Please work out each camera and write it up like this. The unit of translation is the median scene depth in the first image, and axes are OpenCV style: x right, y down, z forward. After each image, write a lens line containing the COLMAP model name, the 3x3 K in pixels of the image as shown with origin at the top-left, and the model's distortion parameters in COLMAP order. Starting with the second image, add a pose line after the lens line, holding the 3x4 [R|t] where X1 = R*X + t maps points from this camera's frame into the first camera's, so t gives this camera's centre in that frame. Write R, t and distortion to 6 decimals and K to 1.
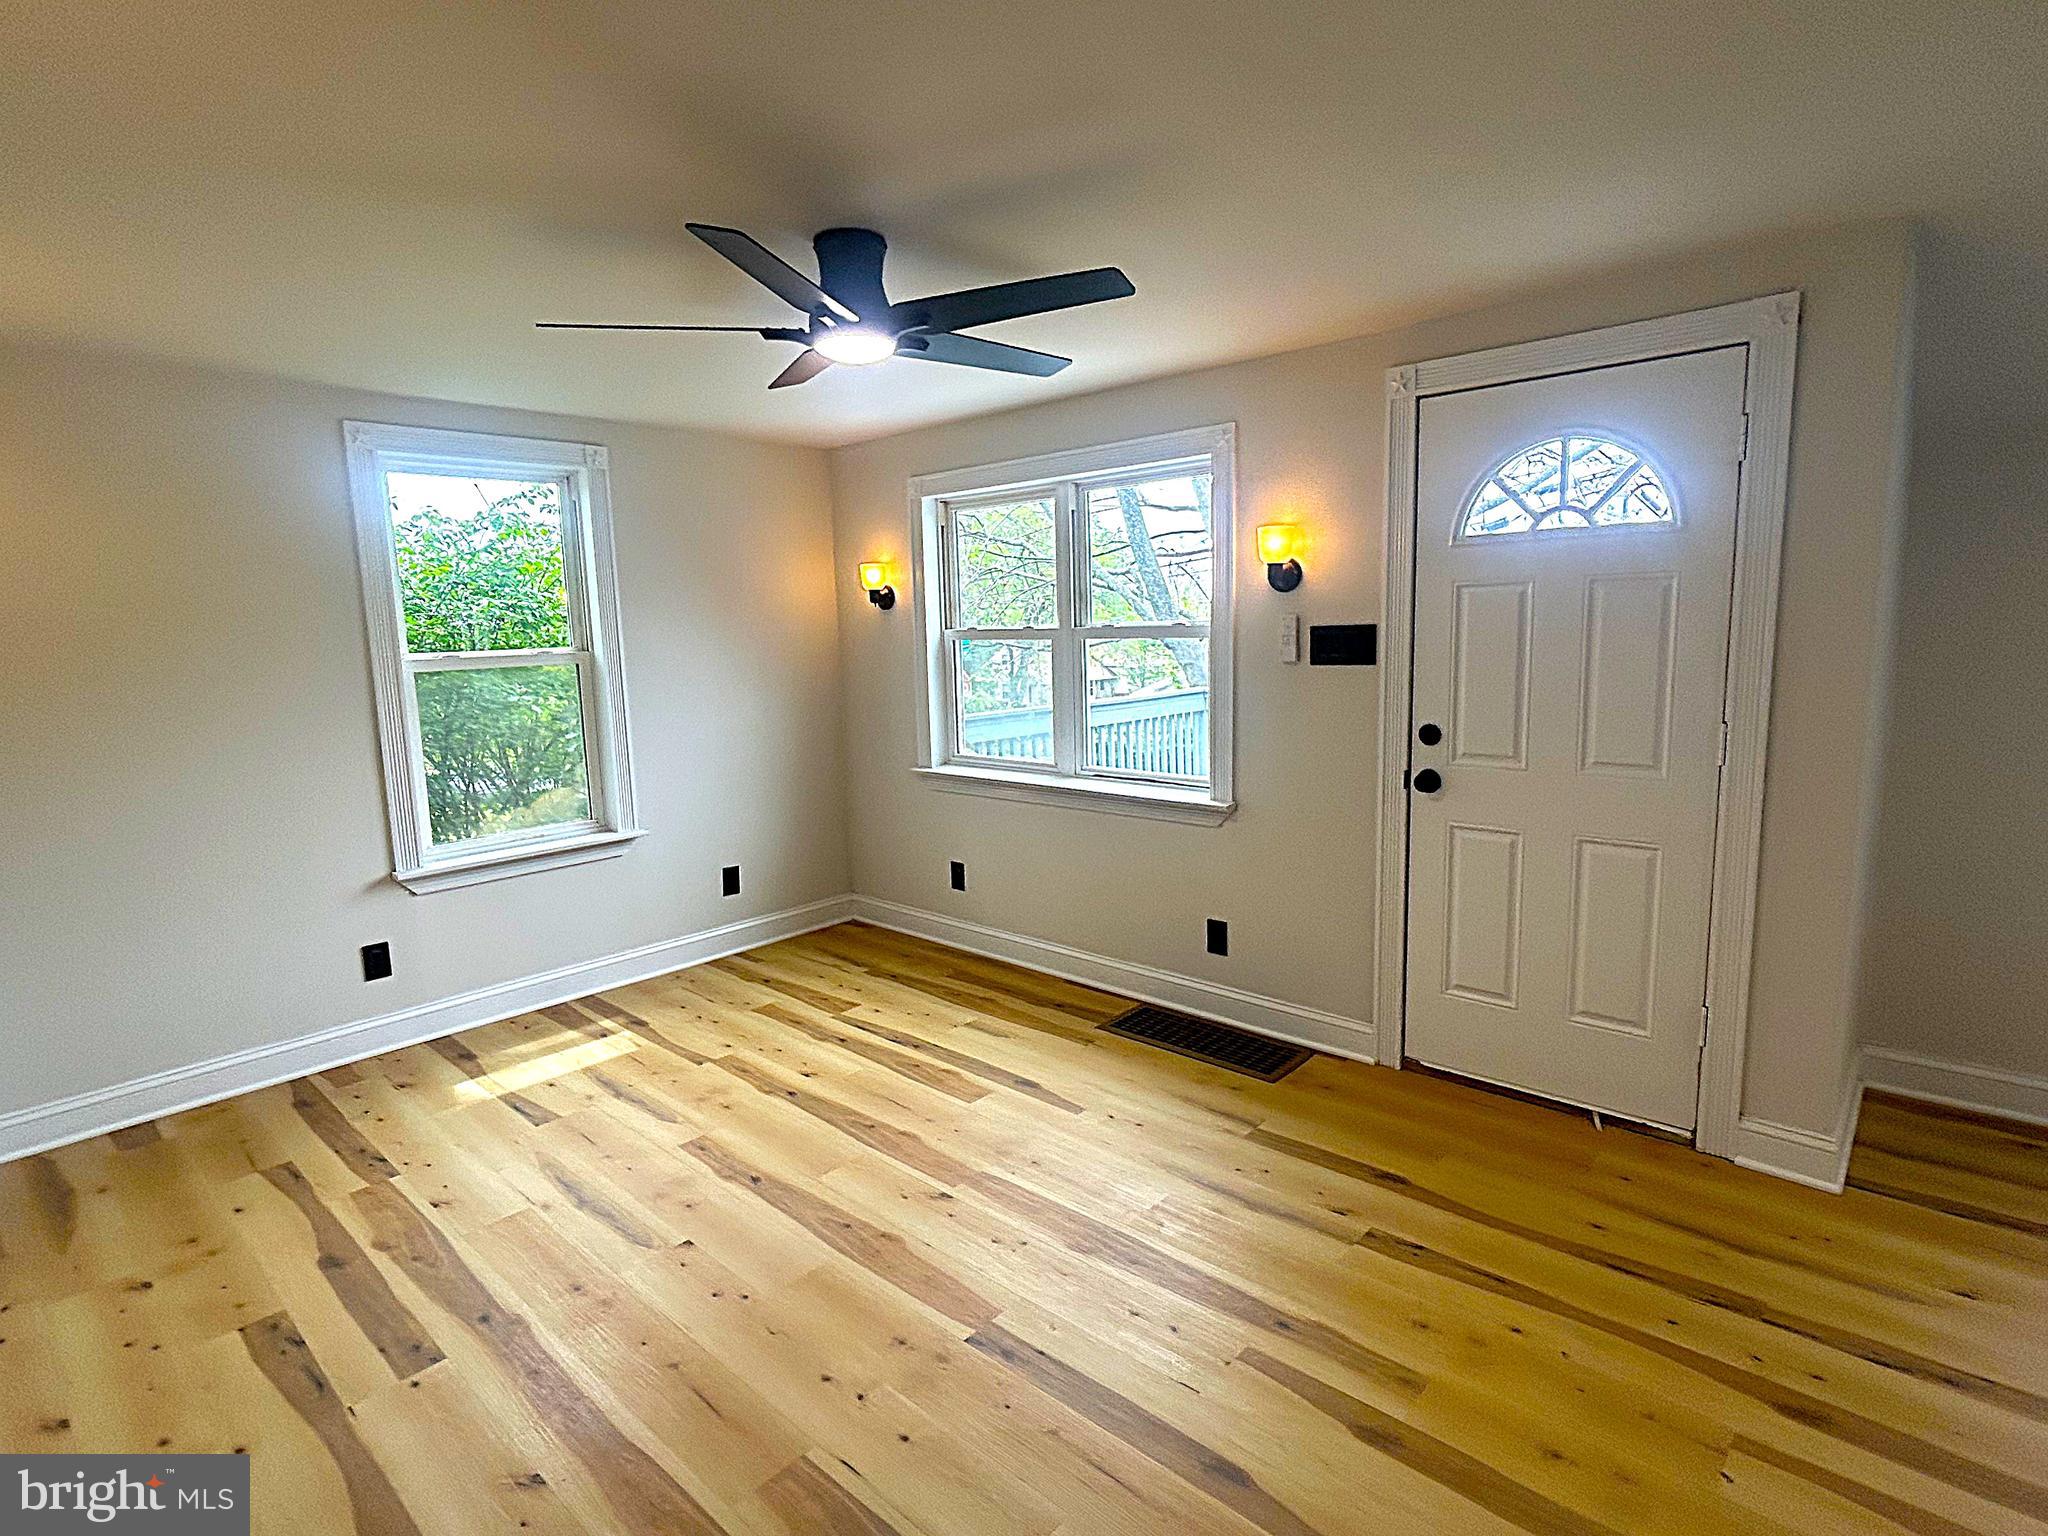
lens RADIAL K [[1048.3, 0, 1036.2], [0, 1048.3, 758.9], [0, 0, 1]] dist [-0.002549, 0.002300]
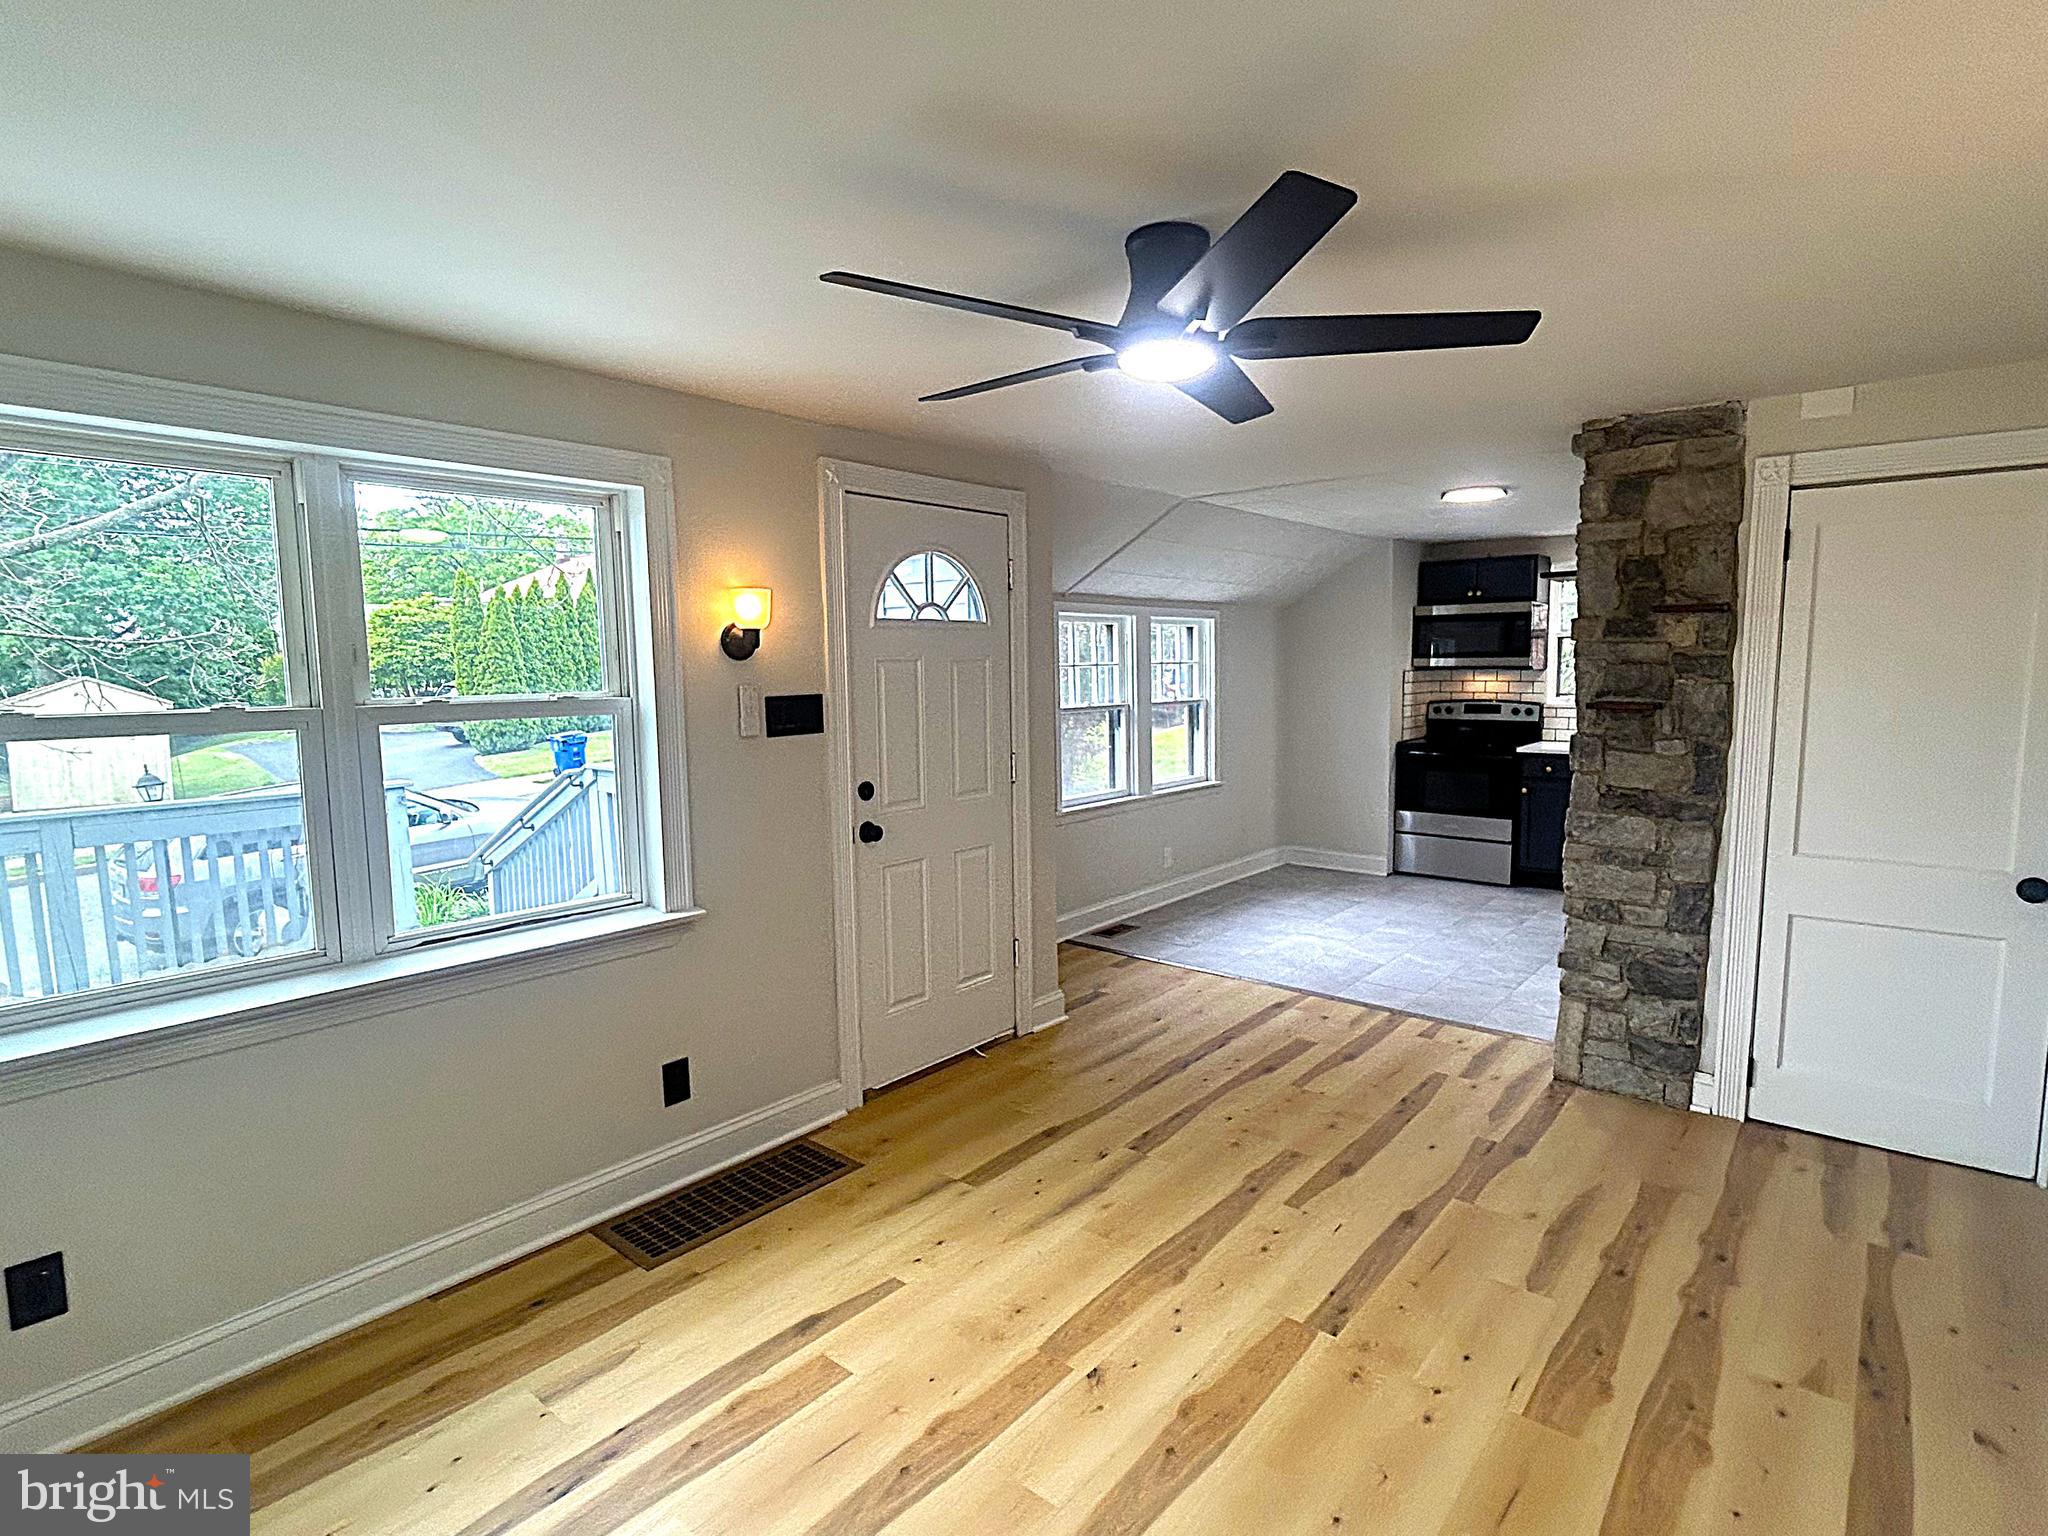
lens RADIAL K [[1048.3, 0, 1033.2], [0, 1048.3, 774.8], [0, 0, 1]] dist [-0.002549, 0.002300]
pose [[-0.040701, -0.078036, 0.996119, -0.744530], [0.146227, 0.985746, 0.083199, -0.107473], [-0.988413, 0.149046, -0.028710, 0.852461]]
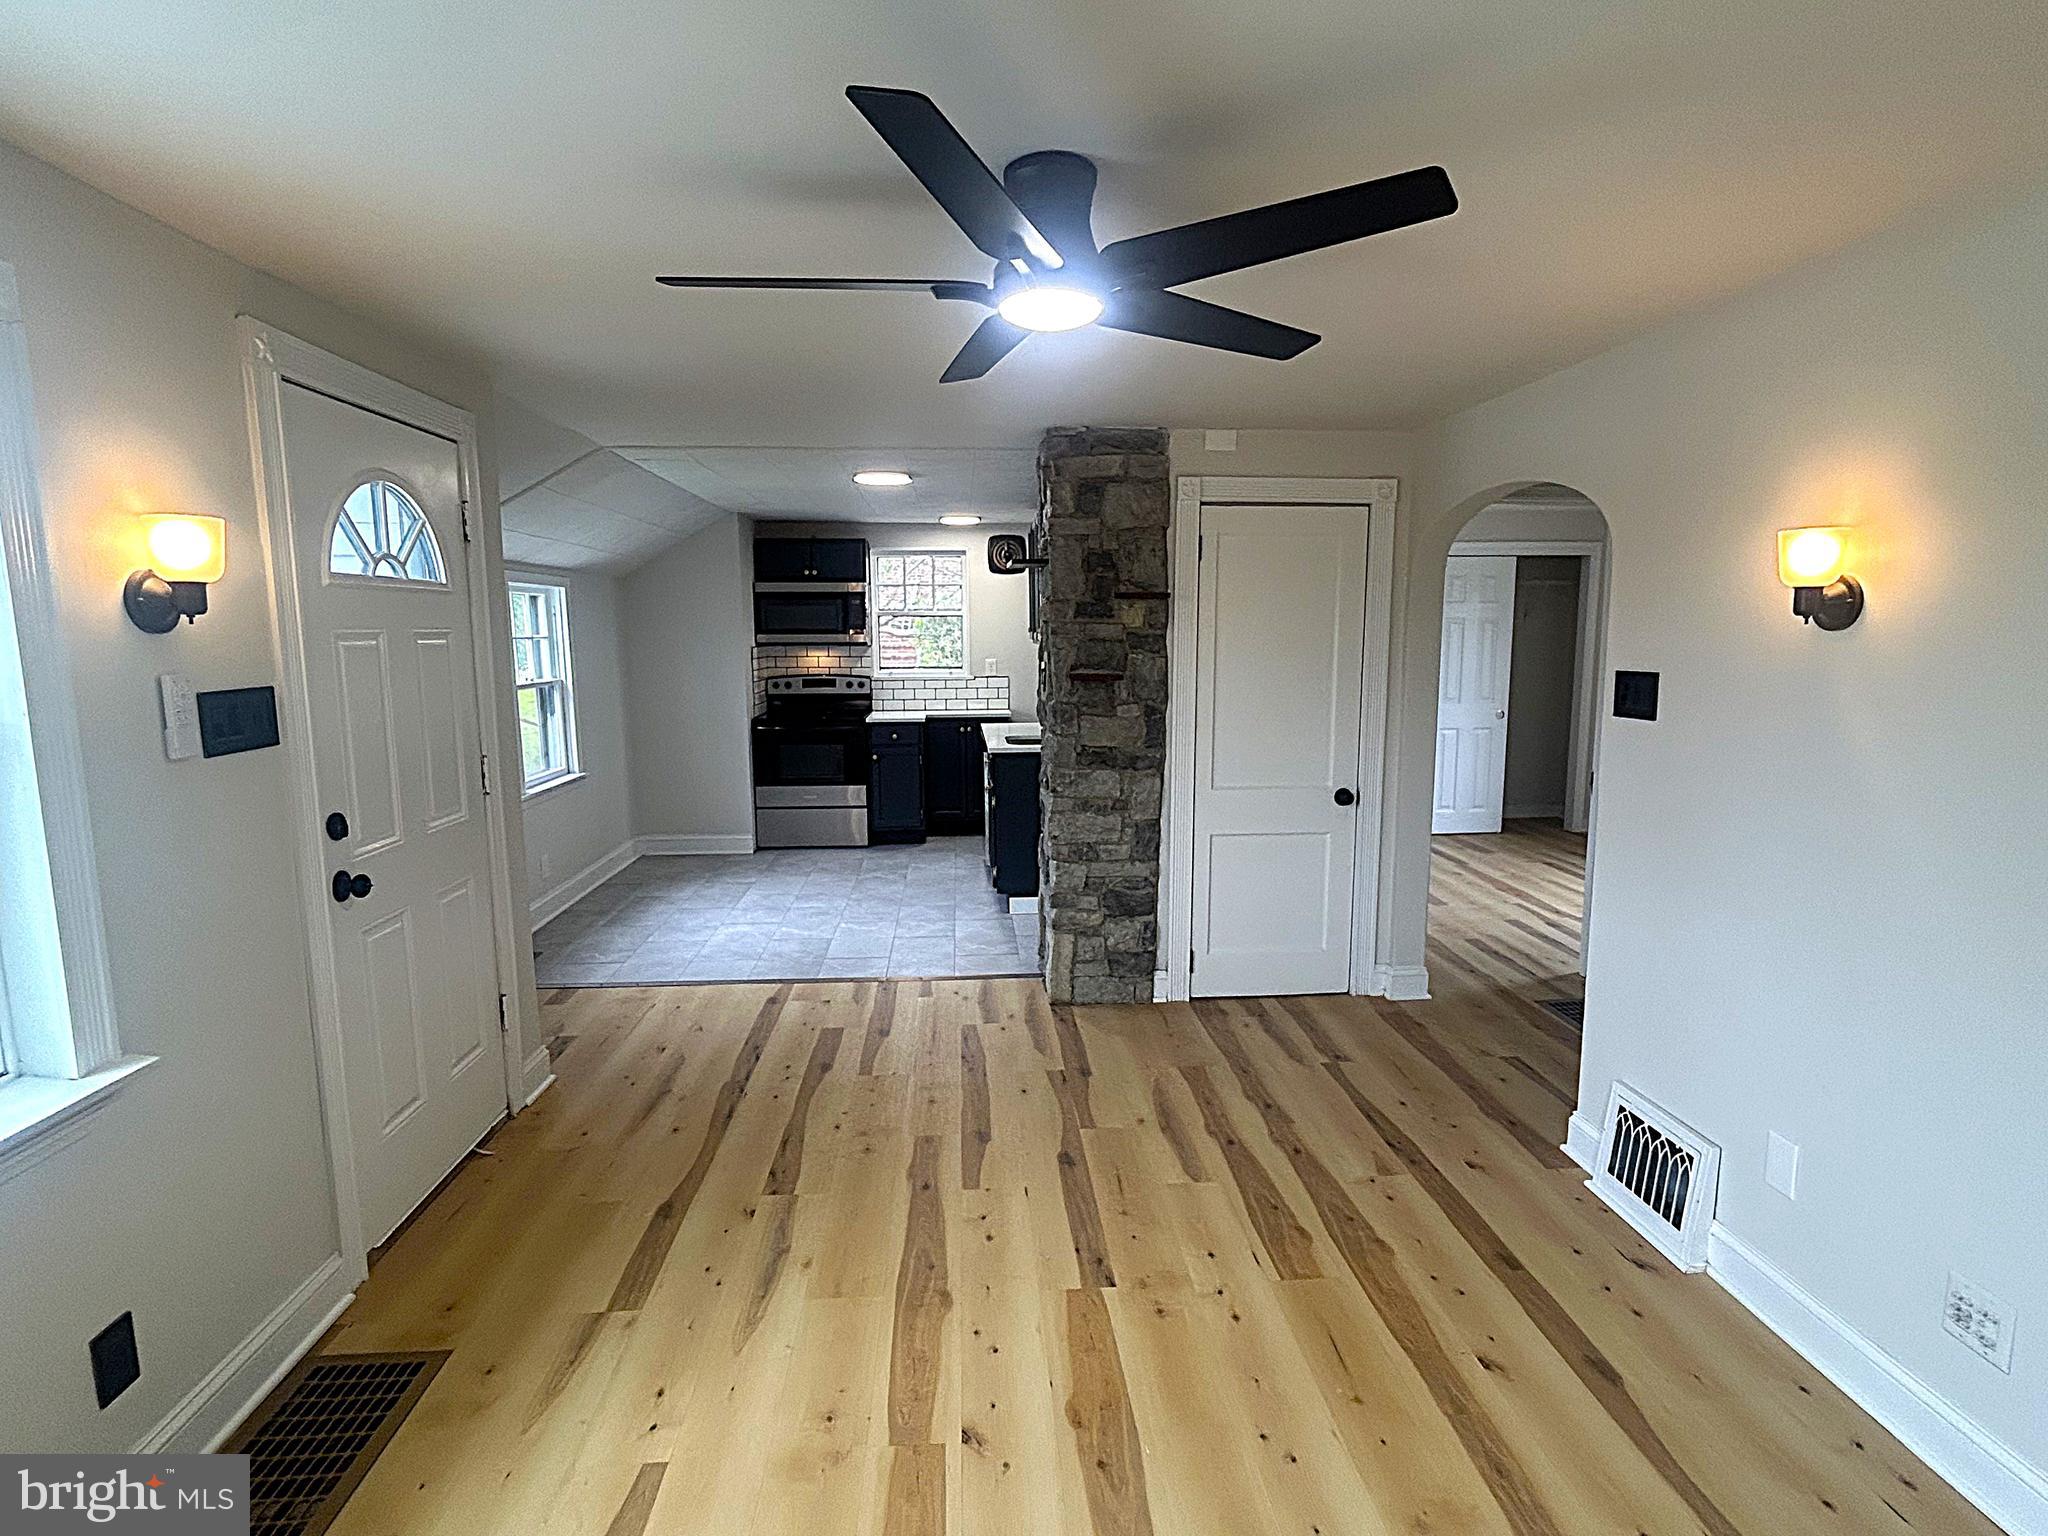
lens RADIAL K [[1048.3, 0, 1025.4], [0, 1048.3, 771.9], [0, 0, 1]] dist [-0.002549, 0.002300]
pose [[-0.715419, -0.061646, 0.695971, -0.514315], [0.118447, 0.970982, 0.207761, -0.161119], [-0.688583, 0.231072, -0.687357, 1.169755]]
